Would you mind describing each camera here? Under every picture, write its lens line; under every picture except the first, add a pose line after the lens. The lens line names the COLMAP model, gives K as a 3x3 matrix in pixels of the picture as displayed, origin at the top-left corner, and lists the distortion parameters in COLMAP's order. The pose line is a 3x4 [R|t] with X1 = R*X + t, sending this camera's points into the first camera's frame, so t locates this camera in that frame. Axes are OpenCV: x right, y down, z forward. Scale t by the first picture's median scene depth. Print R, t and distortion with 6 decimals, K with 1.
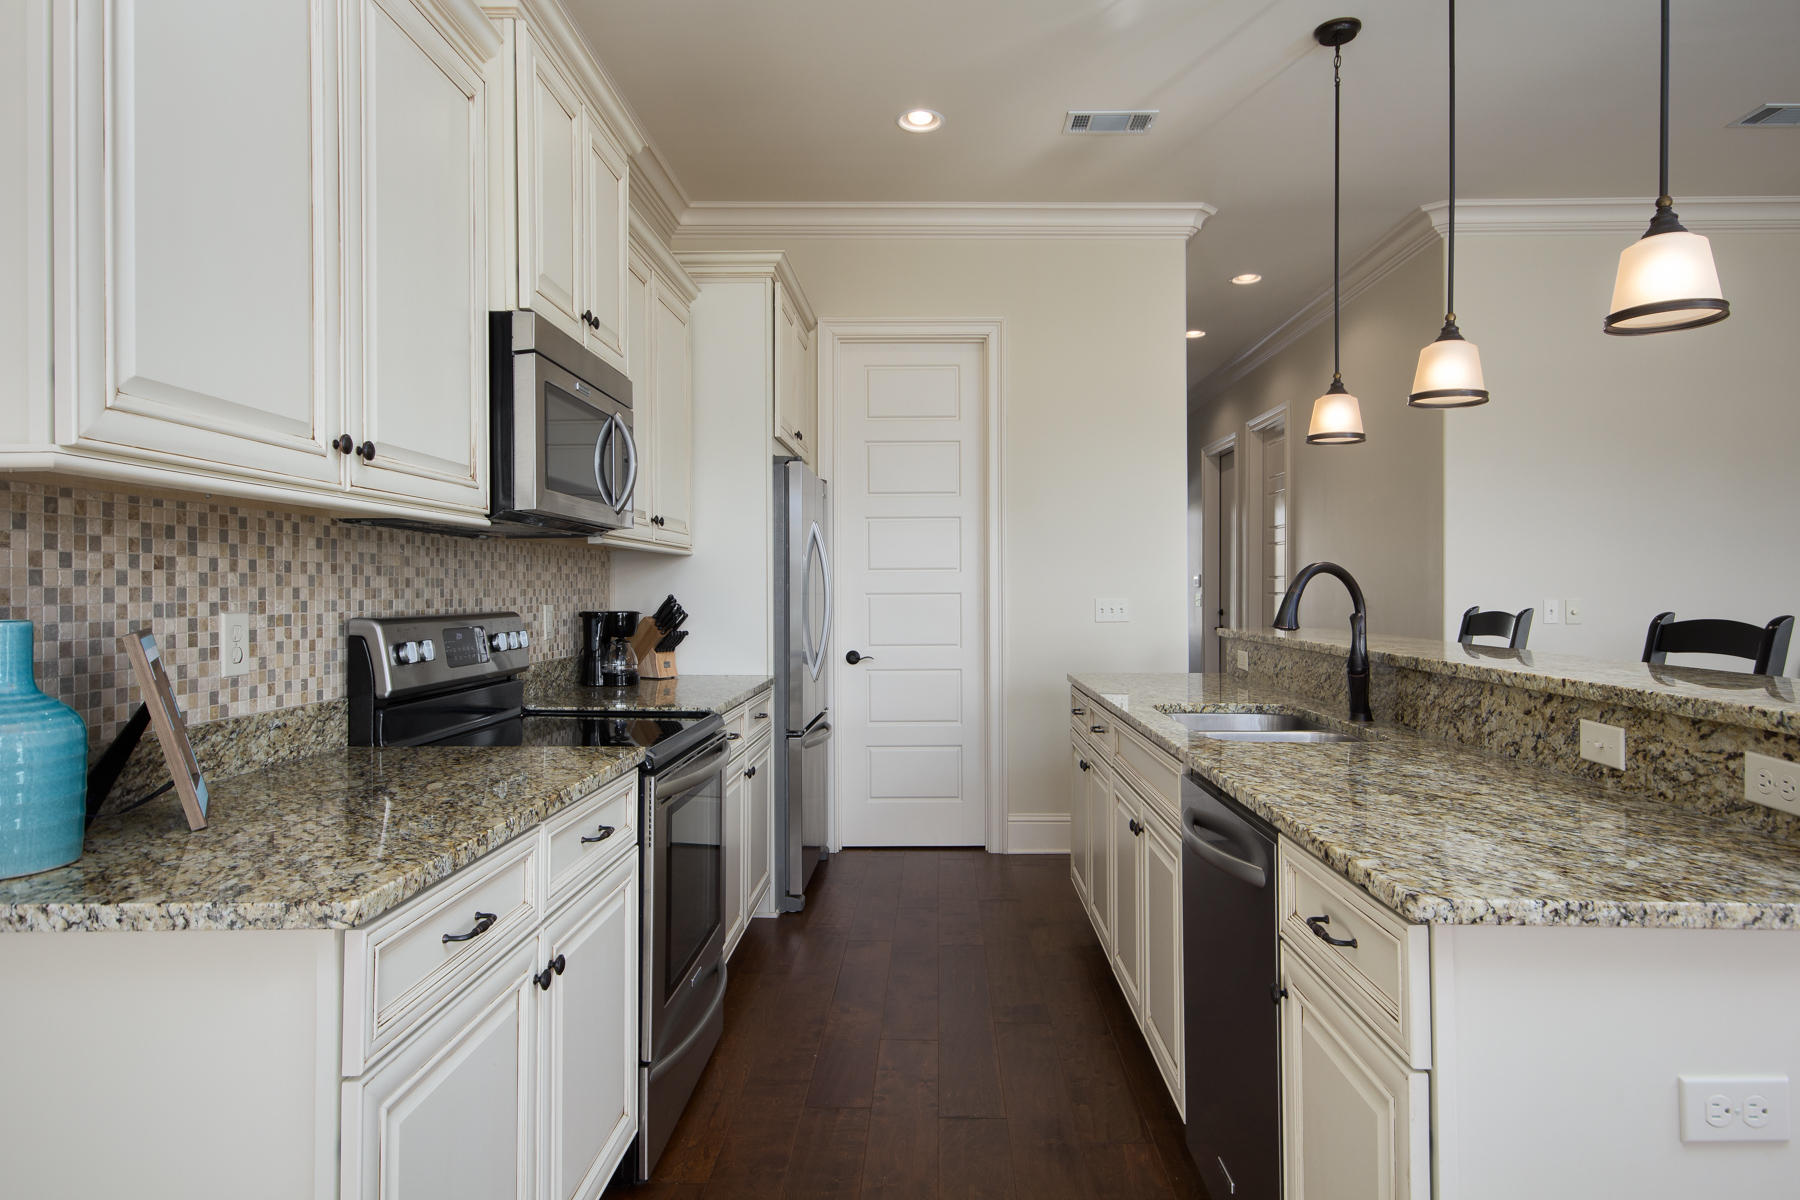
lens RADIAL K [[1065.8, 0, 932.6], [0, 1065.8, 588.7], [0, 0, 1]] dist [0.020223, 0.004519]
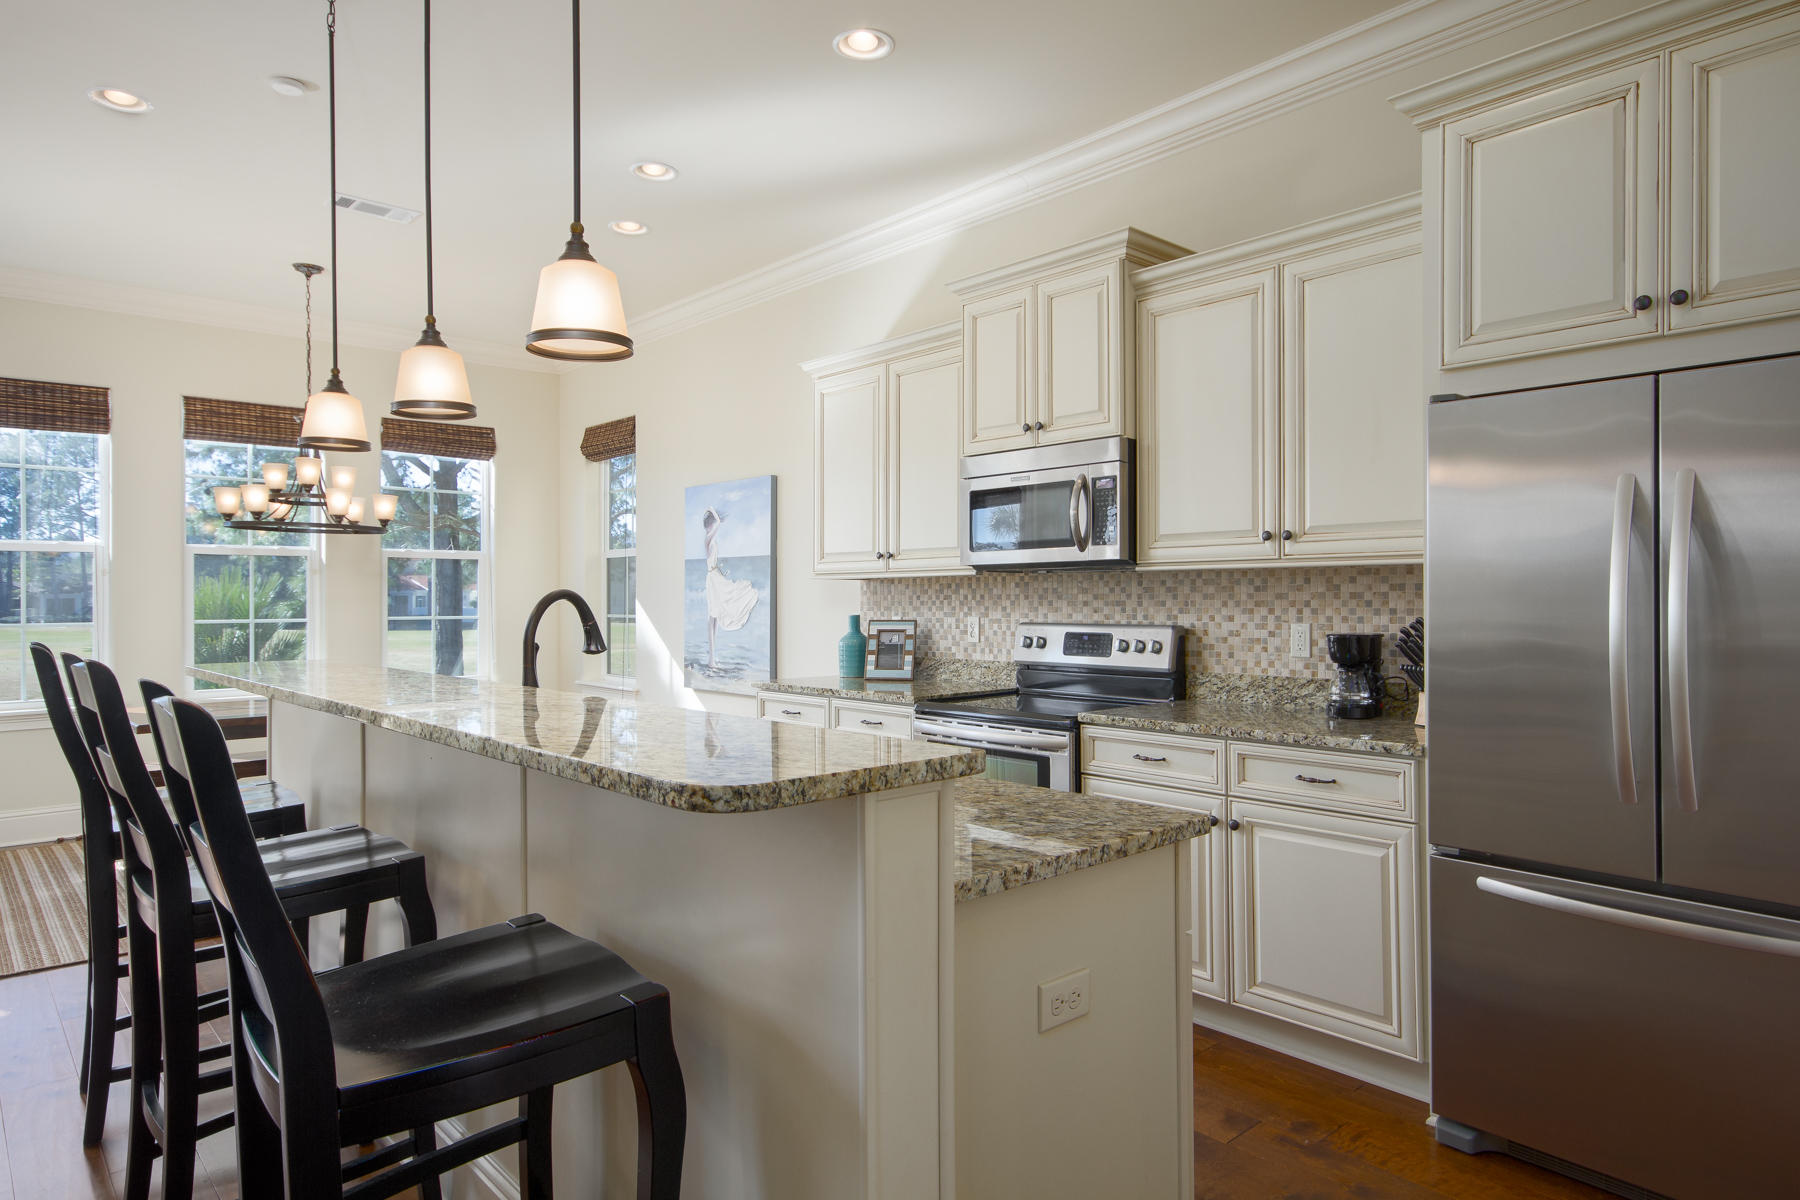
lens RADIAL K [[1065.8, 0, 901.5], [0, 1065.8, 587.6], [0, 0, 1]] dist [0.020223, 0.004519]
pose [[-0.740805, -0.000320, -0.671720, 0.871137], [0.007261, 0.999938, -0.008485, -0.019294], [0.671681, -0.011163, -0.740756, 2.127742]]
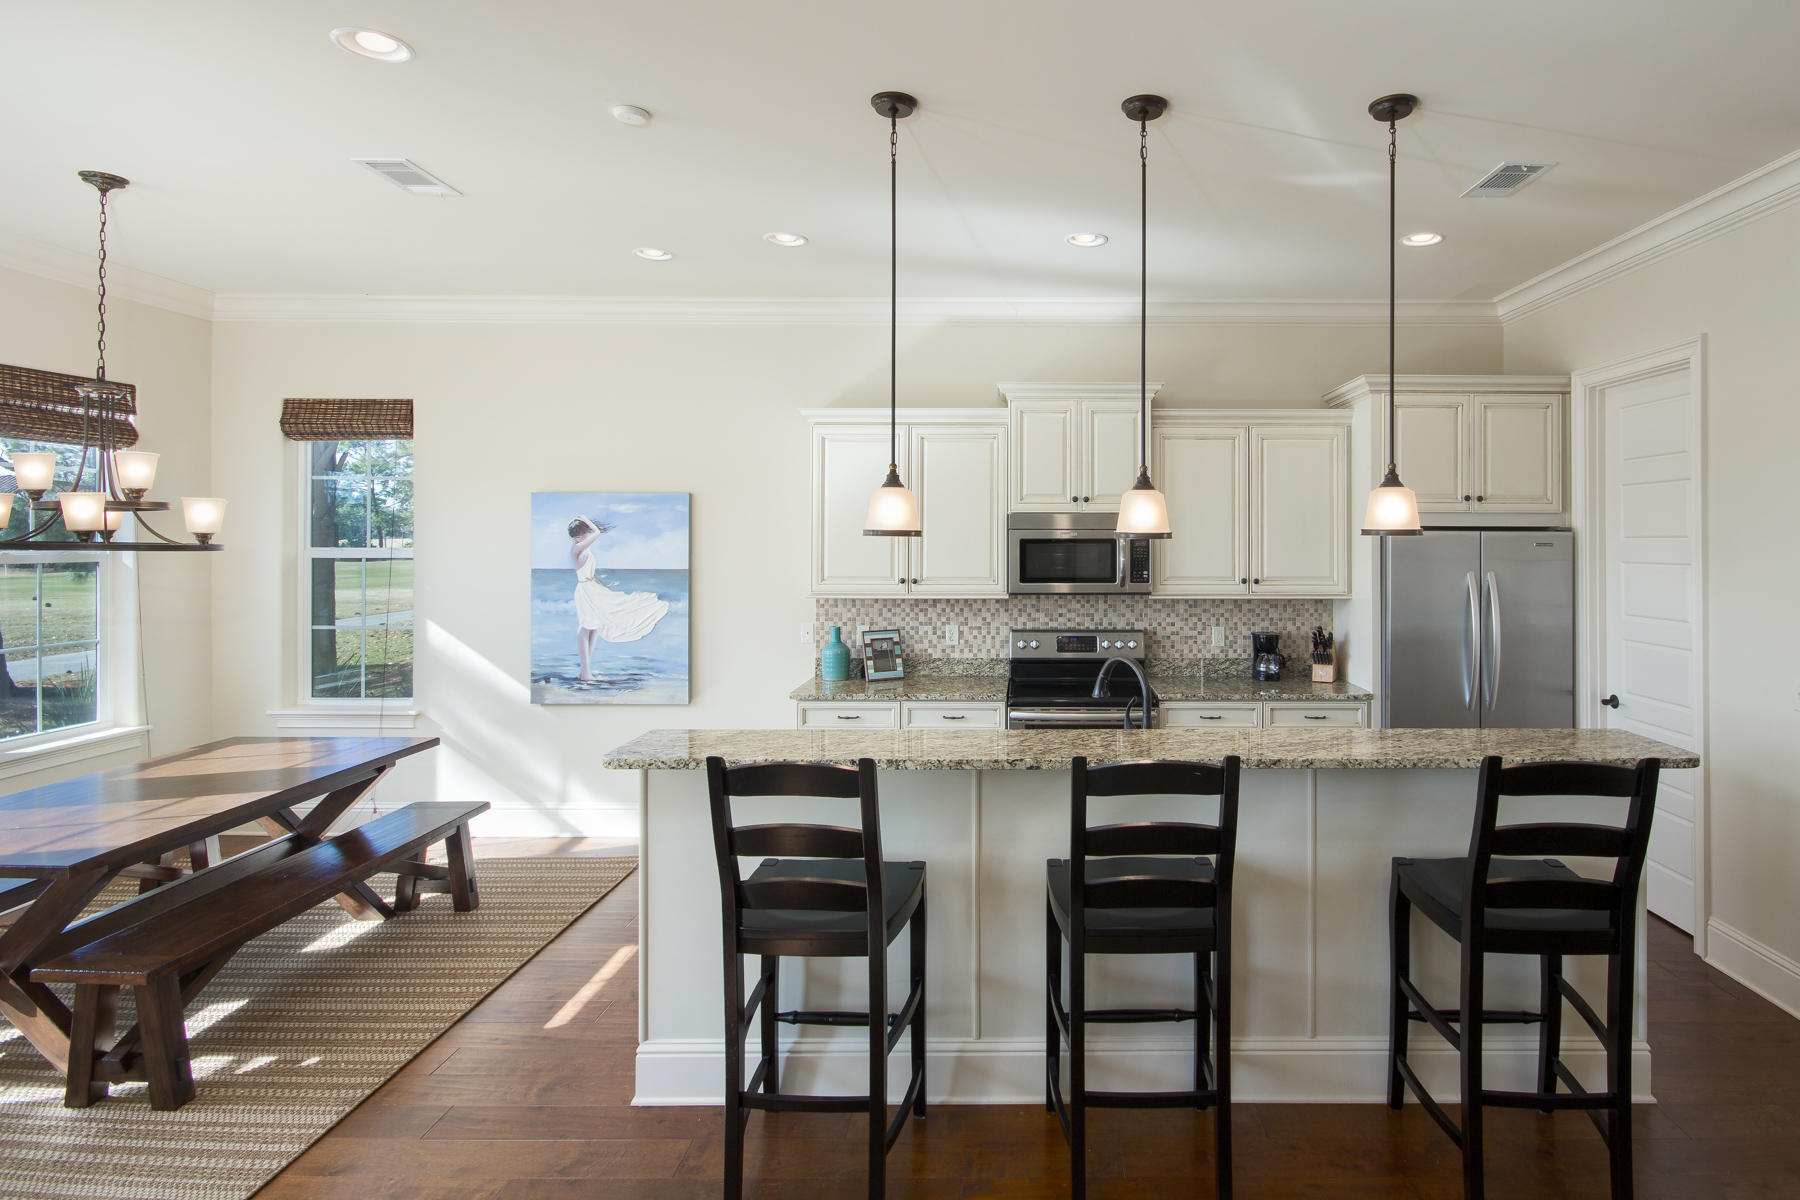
lens RADIAL K [[958.4, 0, 1014.3], [0, 958.4, 544.5], [0, 0, 1]] dist [0.000436, -0.002175]
pose [[-0.003610, 0.014669, -0.999886, 1.730786], [0.000697, 0.999892, 0.014667, -0.204042], [0.999993, -0.000644, -0.003620, 0.945684]]
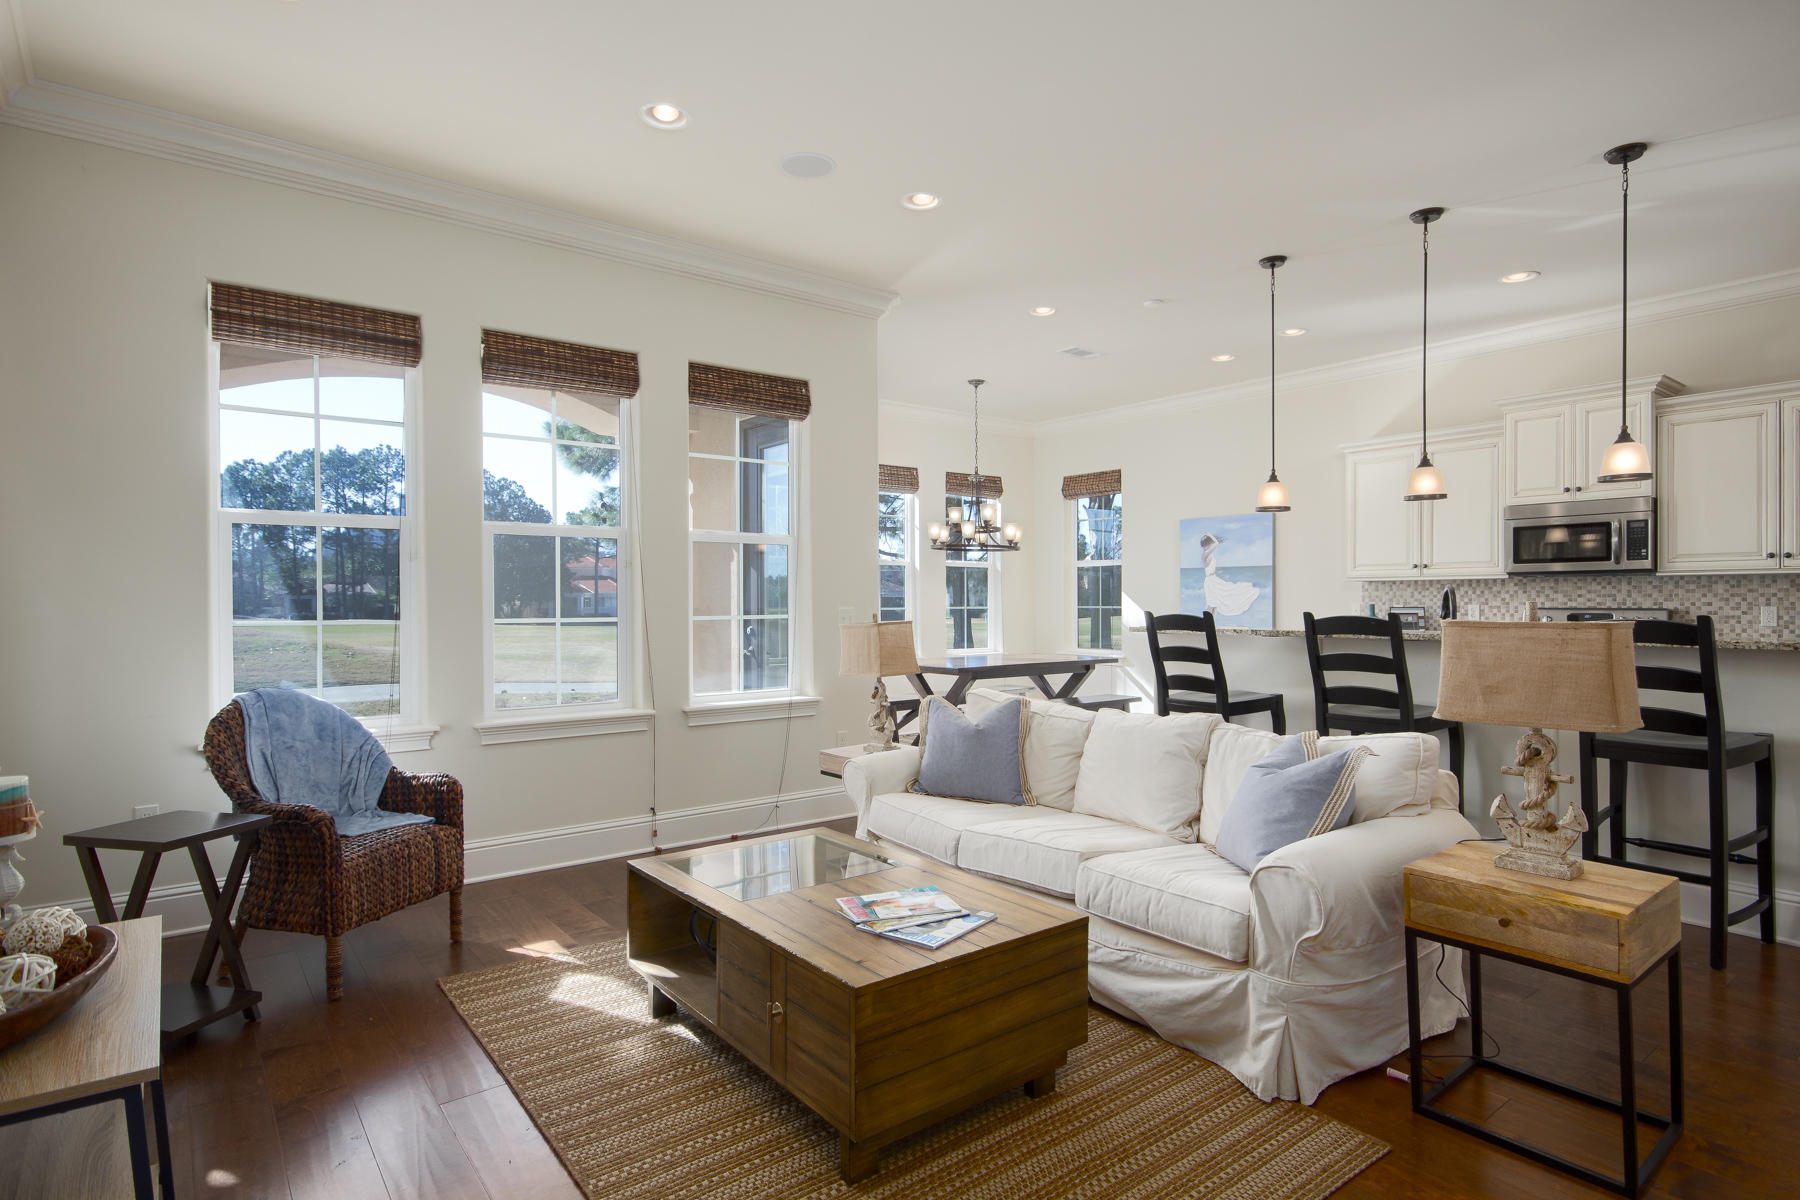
lens RADIAL K [[940.4, 0, 904.7], [0, 940.4, 598.9], [0, 0, 1]] dist [0.006110, 0.004160]
pose [[-0.788872, 0.002684, -0.614551, 2.420113], [0.004215, 0.999991, -0.001044, -0.002557], [0.614542, -0.003414, -0.788876, 1.915986]]
